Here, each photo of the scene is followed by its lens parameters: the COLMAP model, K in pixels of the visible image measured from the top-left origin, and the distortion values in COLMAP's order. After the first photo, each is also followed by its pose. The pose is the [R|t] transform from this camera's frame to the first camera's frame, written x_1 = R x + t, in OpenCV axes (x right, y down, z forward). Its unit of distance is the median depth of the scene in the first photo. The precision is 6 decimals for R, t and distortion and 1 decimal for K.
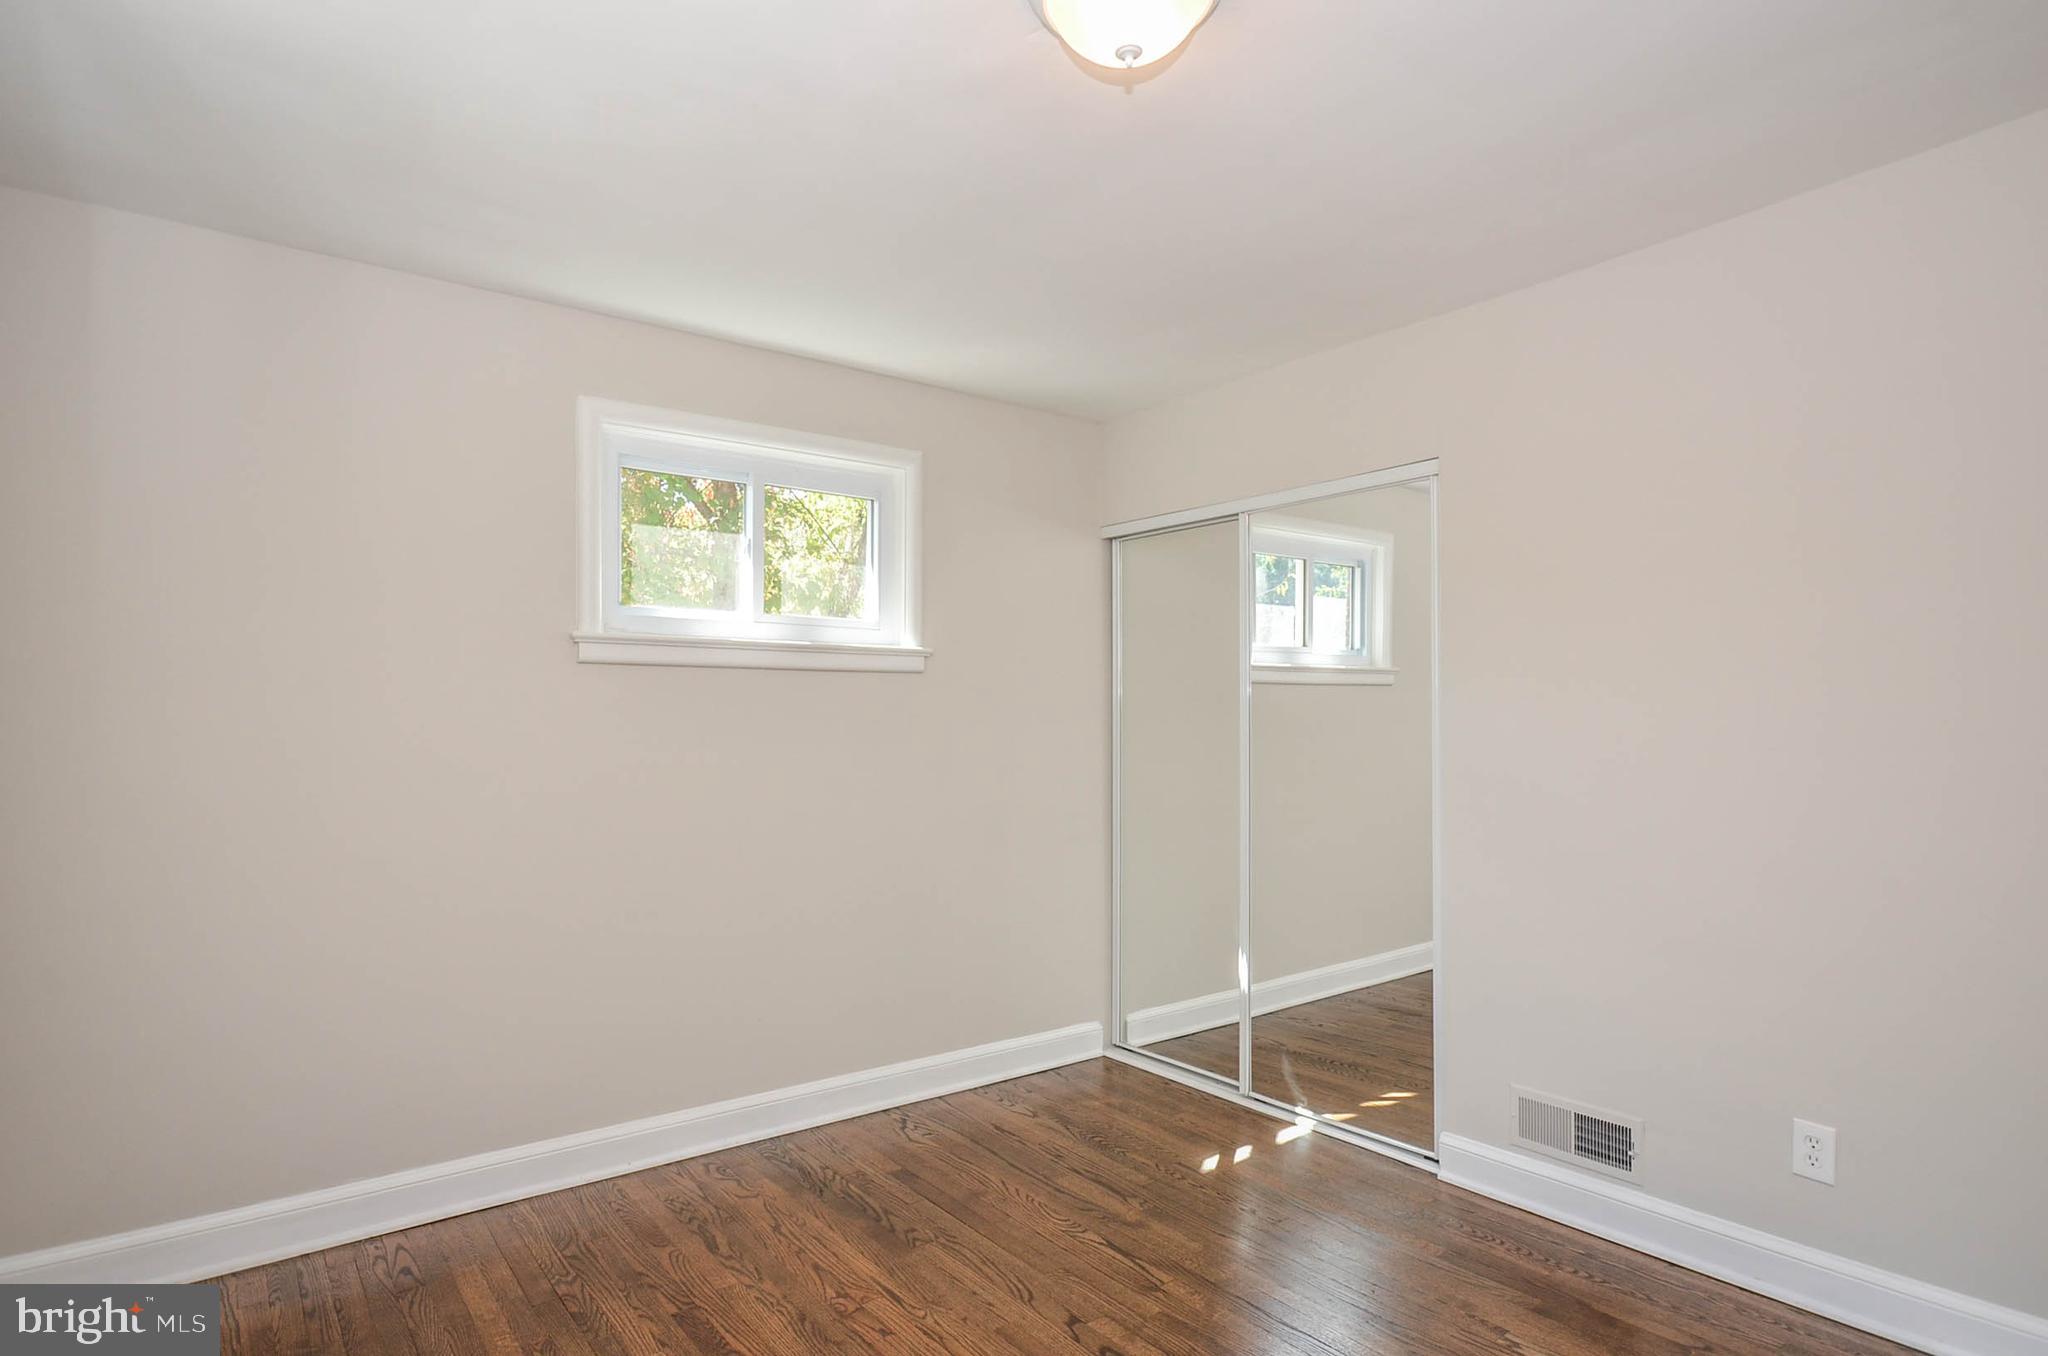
lens RADIAL K [[1117.9, 0, 1028.7], [0, 1117.9, 687.9], [0, 0, 1]] dist [0.000829, 0.019024]
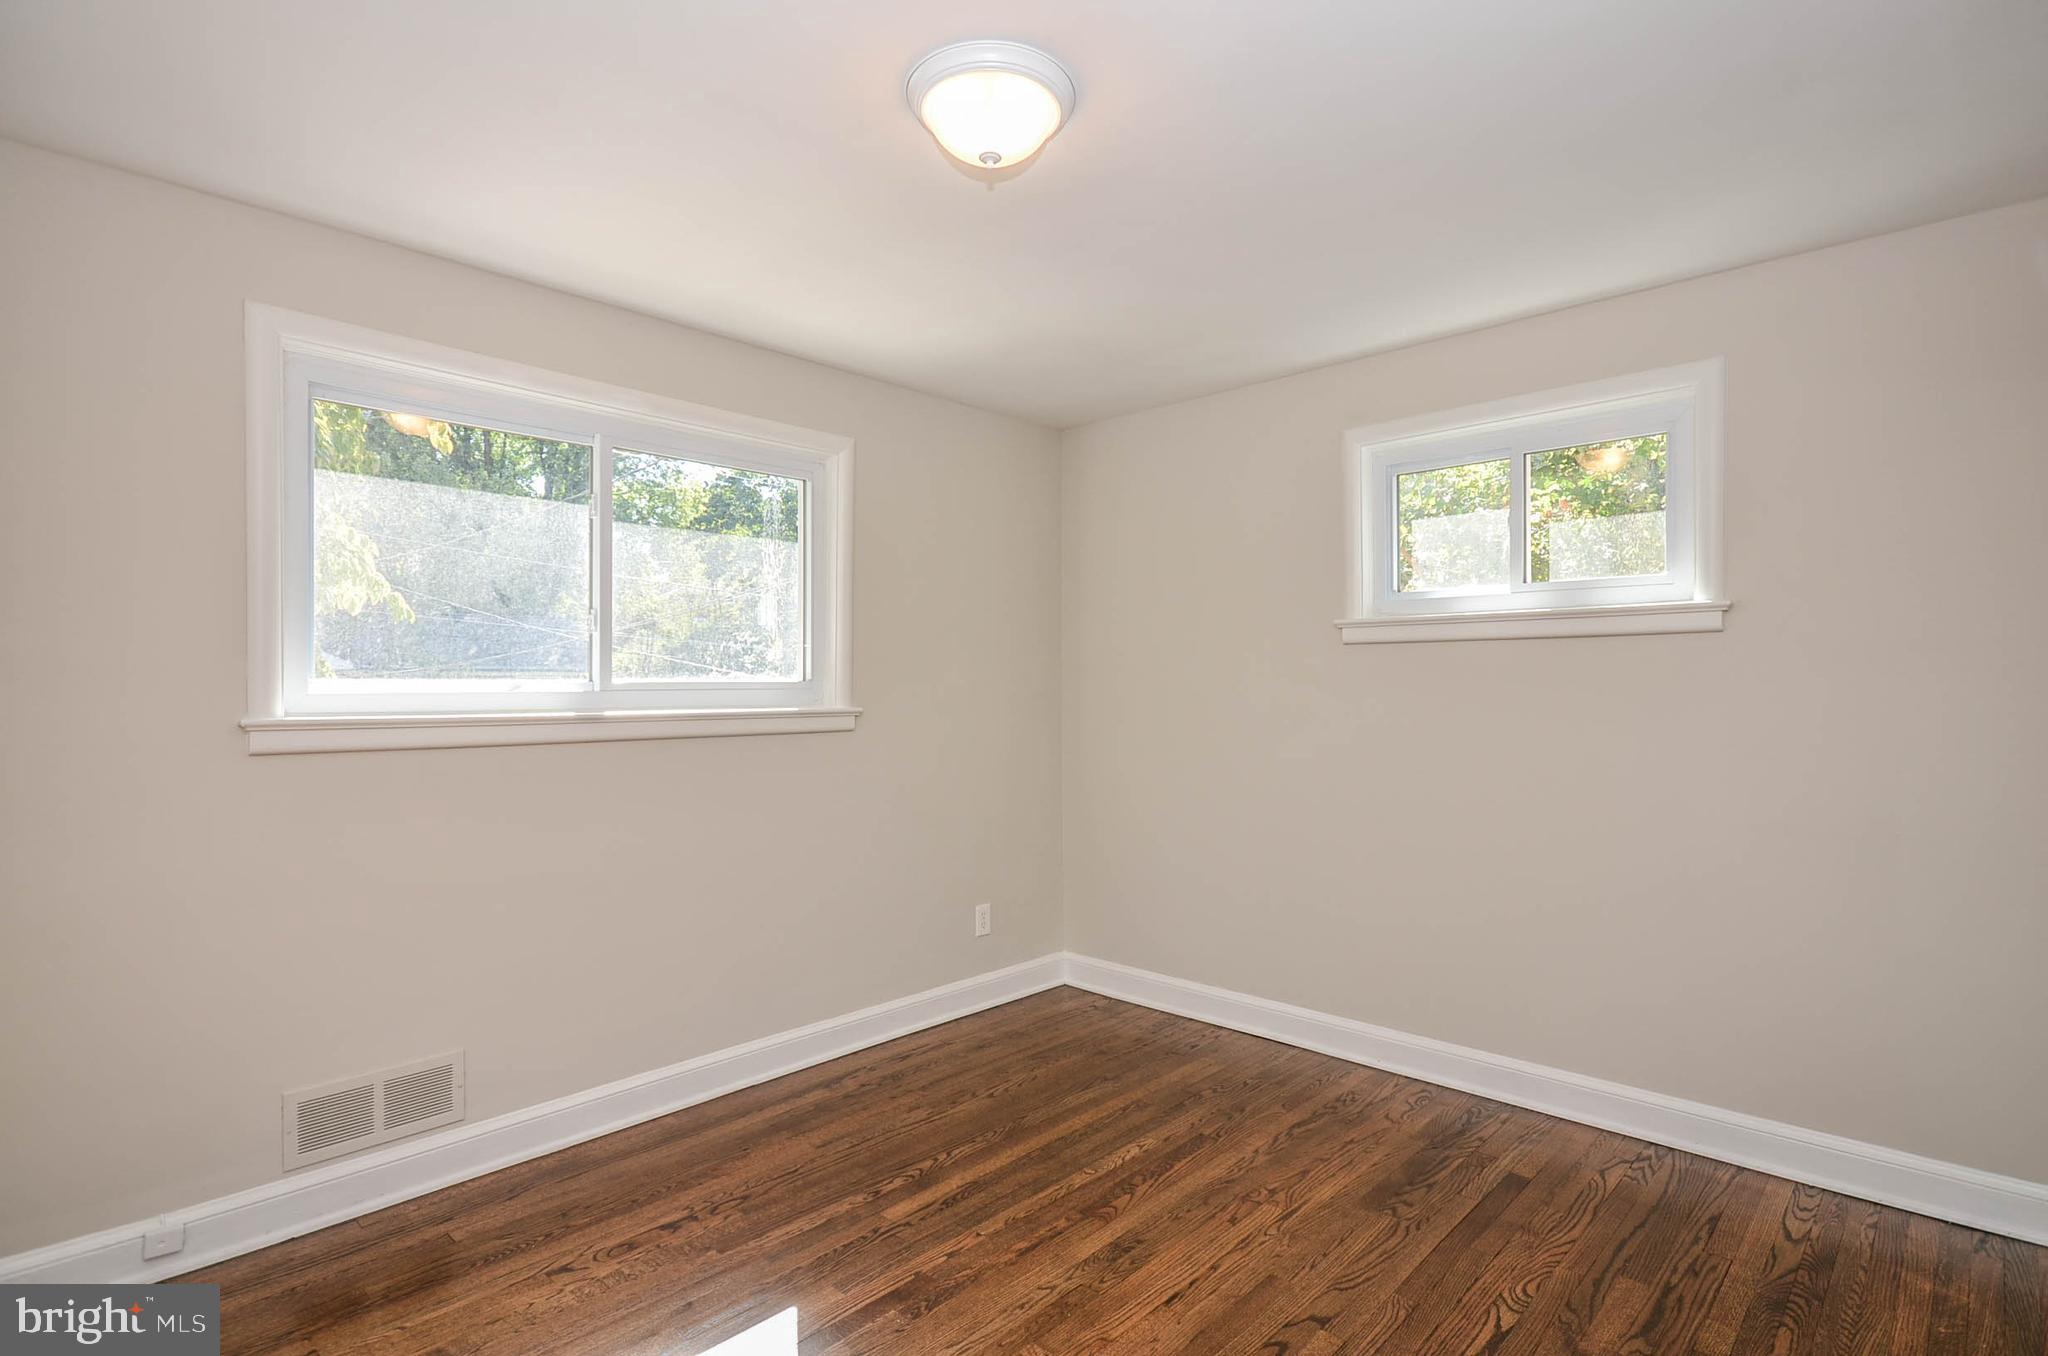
lens RADIAL K [[998.9, 0, 1052.1], [0, 998.9, 681.3], [0, 0, 1]] dist [0.005546, 0.000480]
pose [[0.165392, -0.008680, -0.986190, 0.655702], [0.031088, 0.999510, -0.003583, 0.012601], [0.985738, -0.030066, 0.165581, 0.502172]]
